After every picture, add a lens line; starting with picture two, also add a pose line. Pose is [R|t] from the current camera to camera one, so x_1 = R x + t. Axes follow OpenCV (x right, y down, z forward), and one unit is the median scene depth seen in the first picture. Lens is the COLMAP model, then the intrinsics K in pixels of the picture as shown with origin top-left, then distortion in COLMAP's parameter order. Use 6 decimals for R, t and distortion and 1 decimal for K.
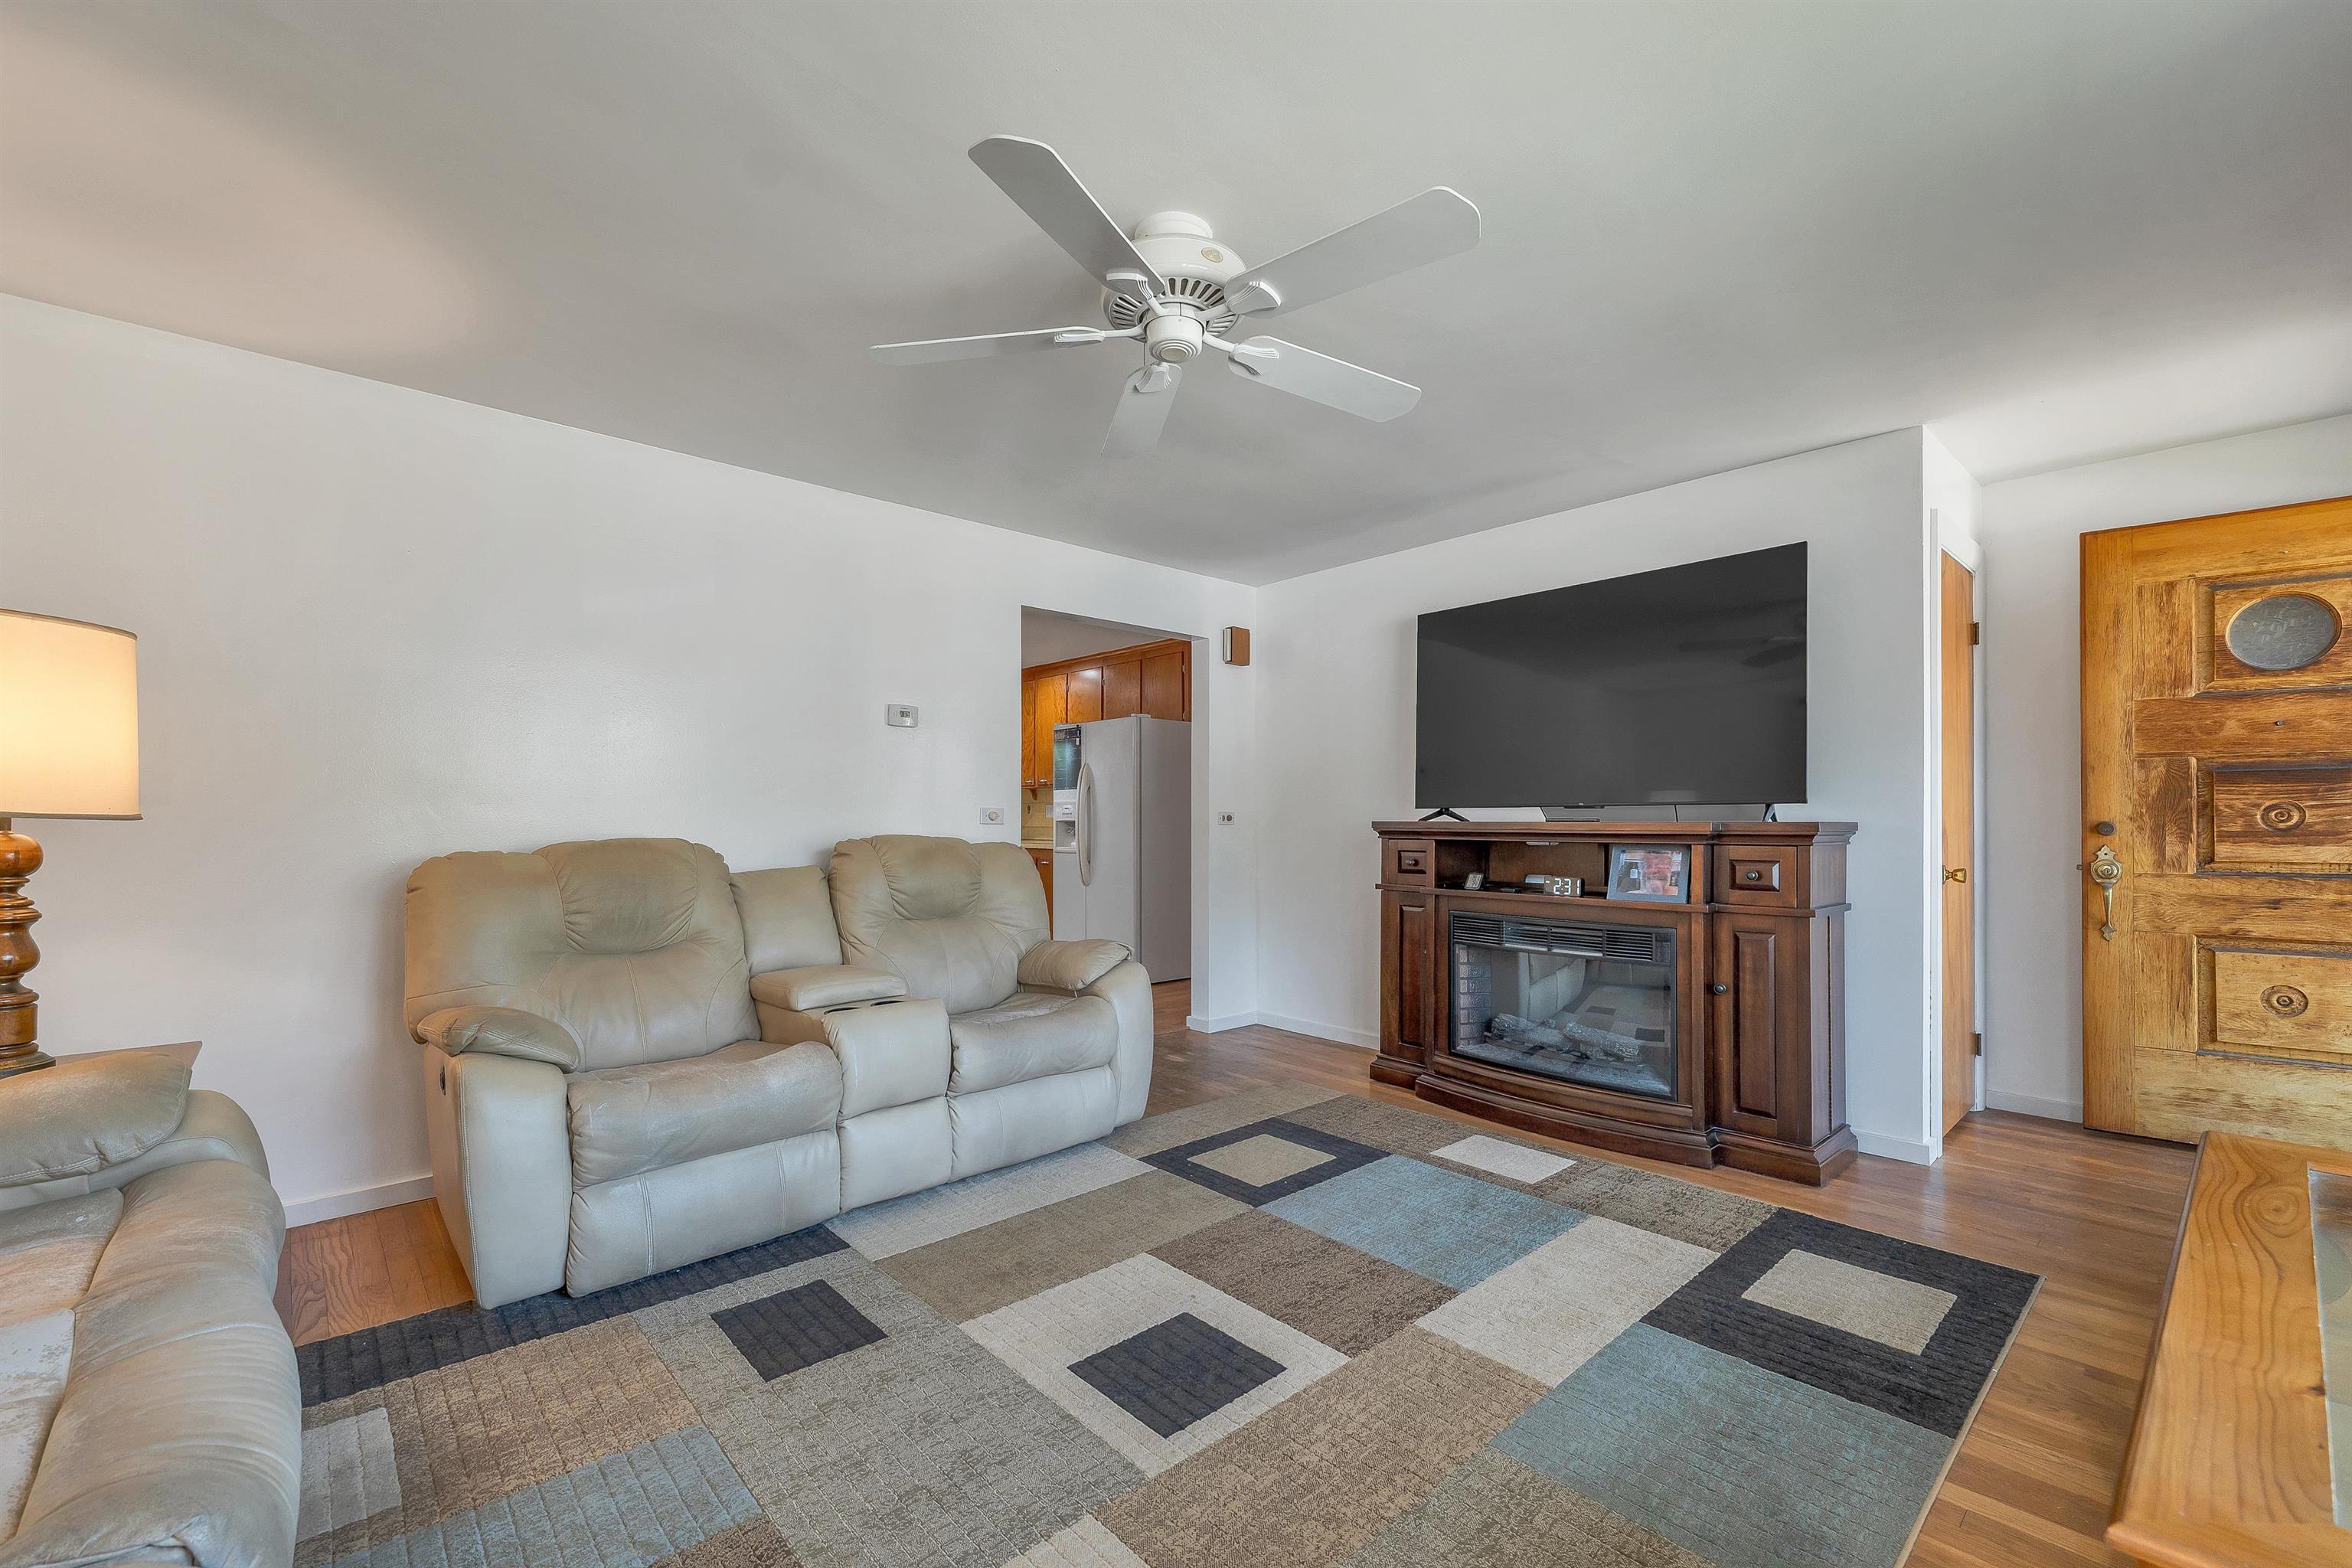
lens RADIAL K [[958.2, 0, 1171.4], [0, 958.2, 805.7], [0, 0, 1]] dist [-0.000537, 0.000264]
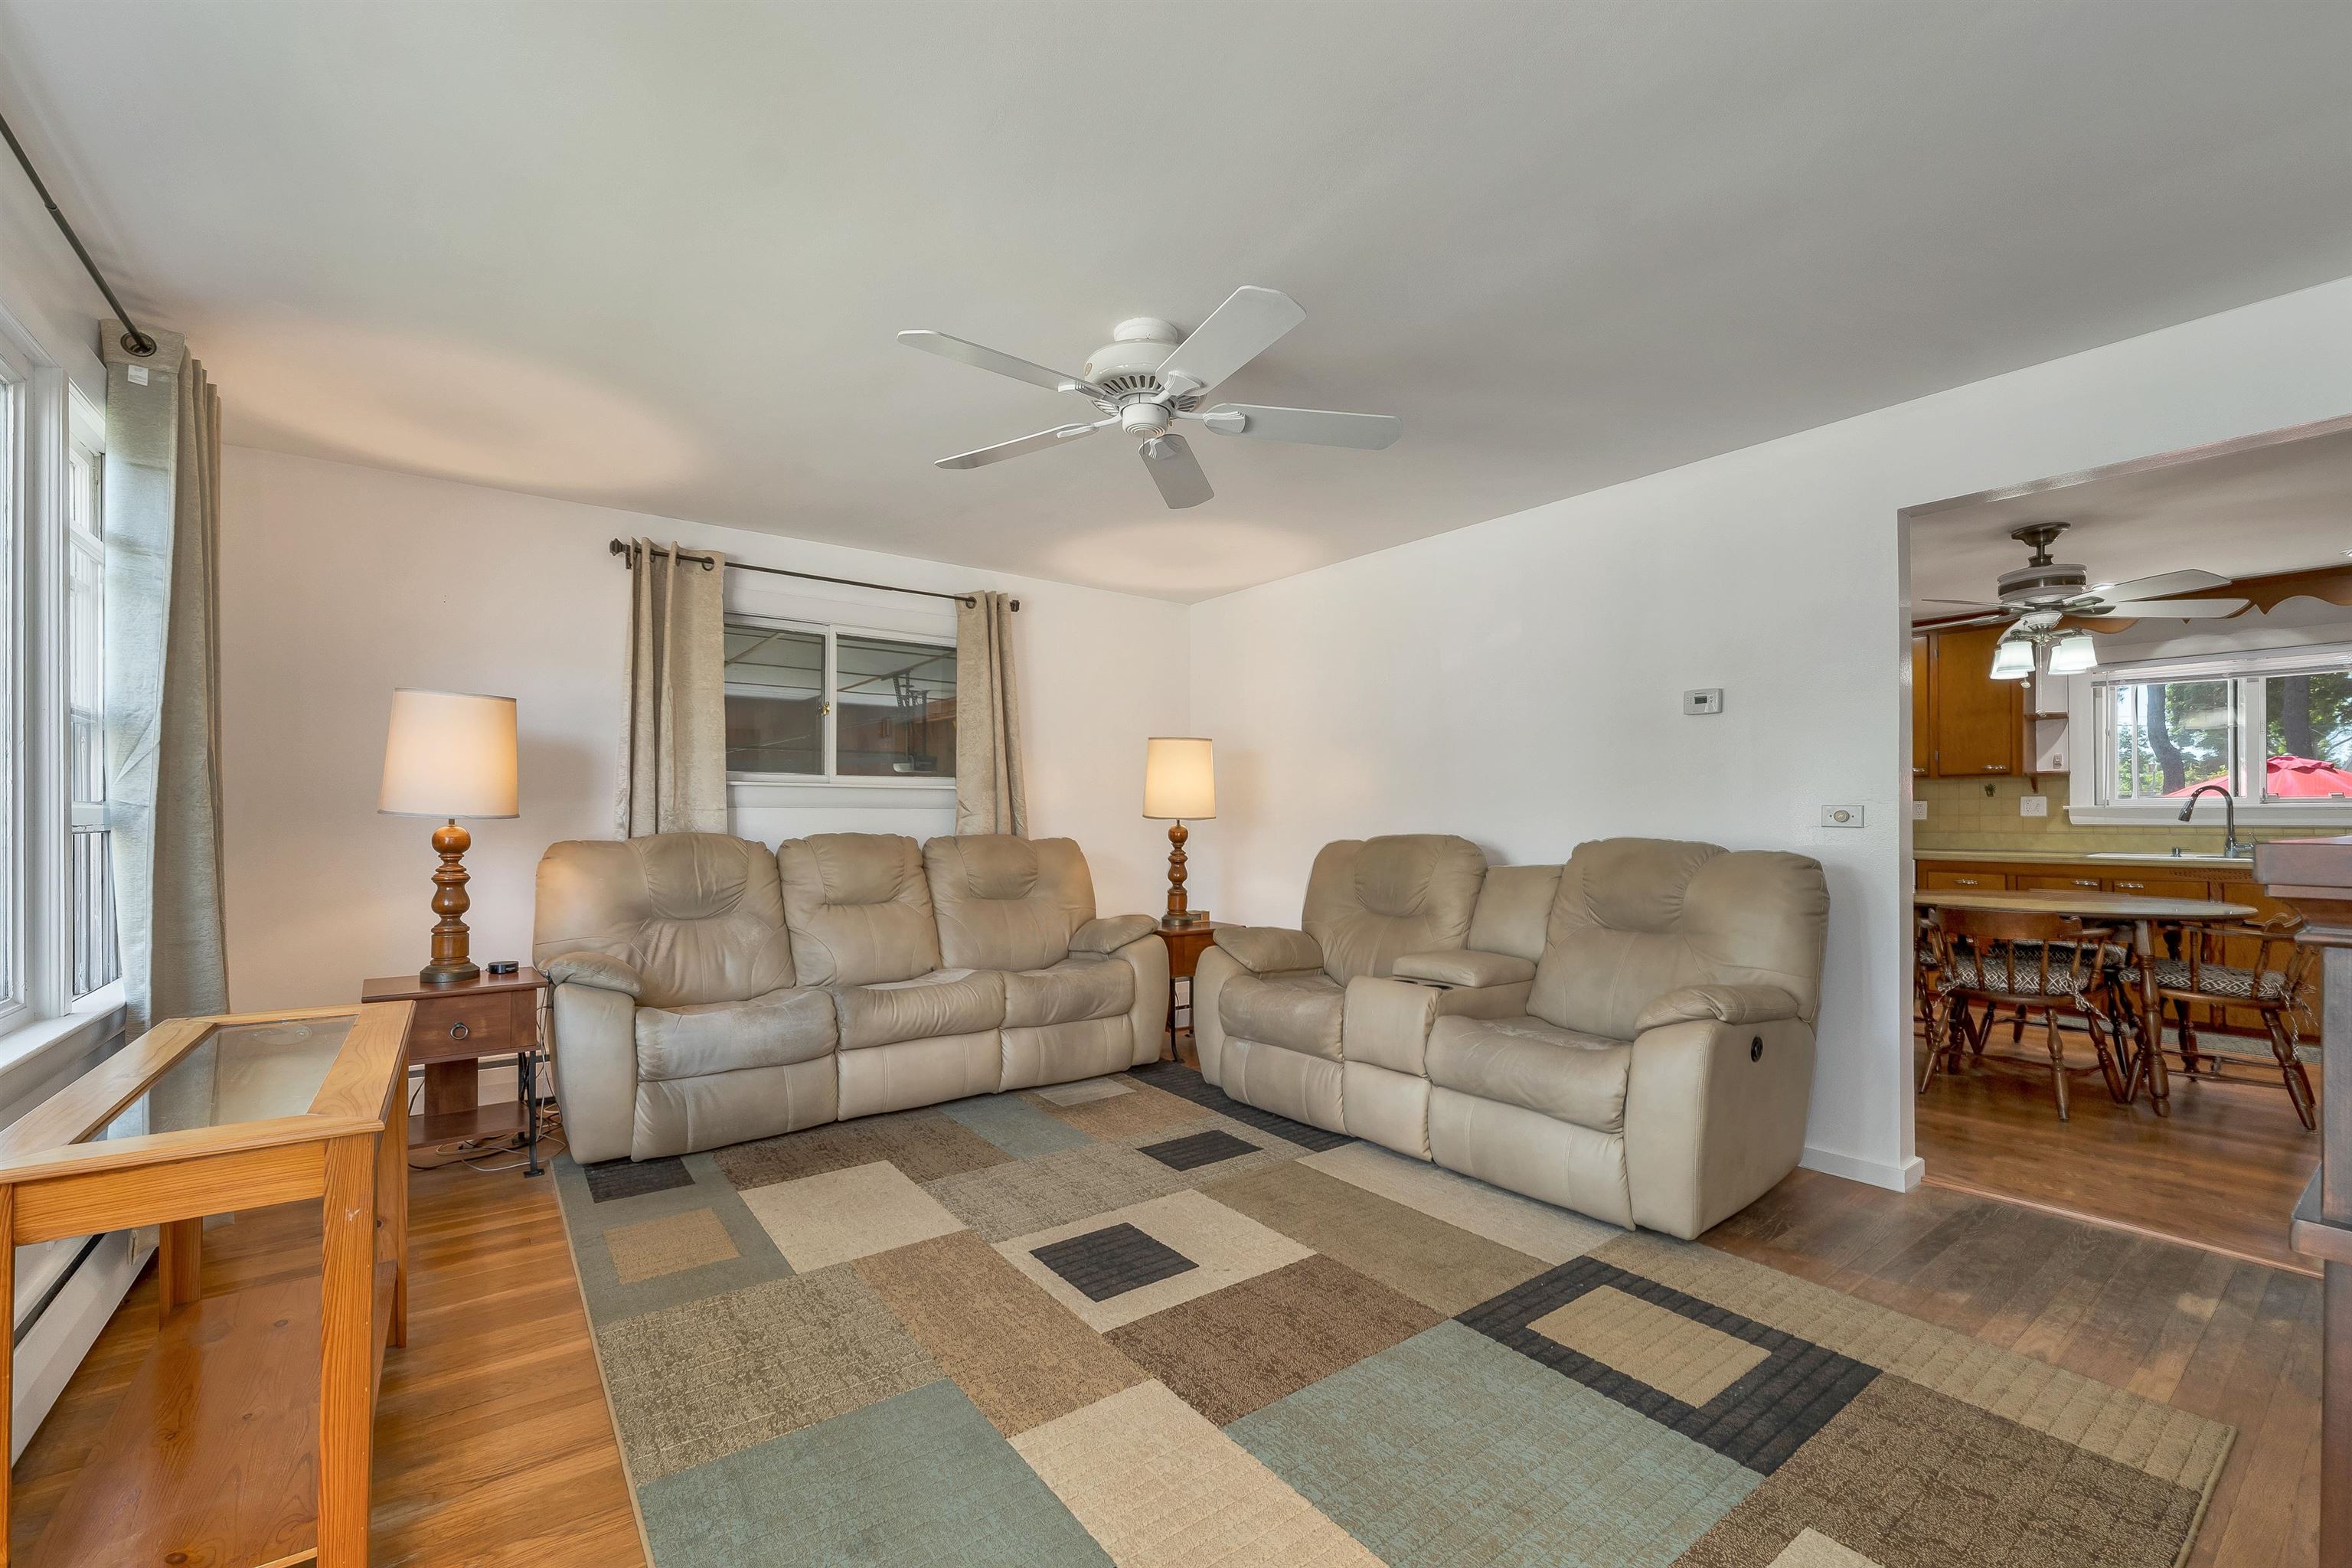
lens RADIAL K [[958.2, 0, 1171.4], [0, 958.2, 805.7], [0, 0, 1]] dist [-0.000537, 0.000264]
pose [[-0.083703, -0.008055, -0.996458, 0.924593], [0.016942, 0.999811, -0.009505, 0.003299], [0.996347, -0.017678, -0.083551, 0.874533]]
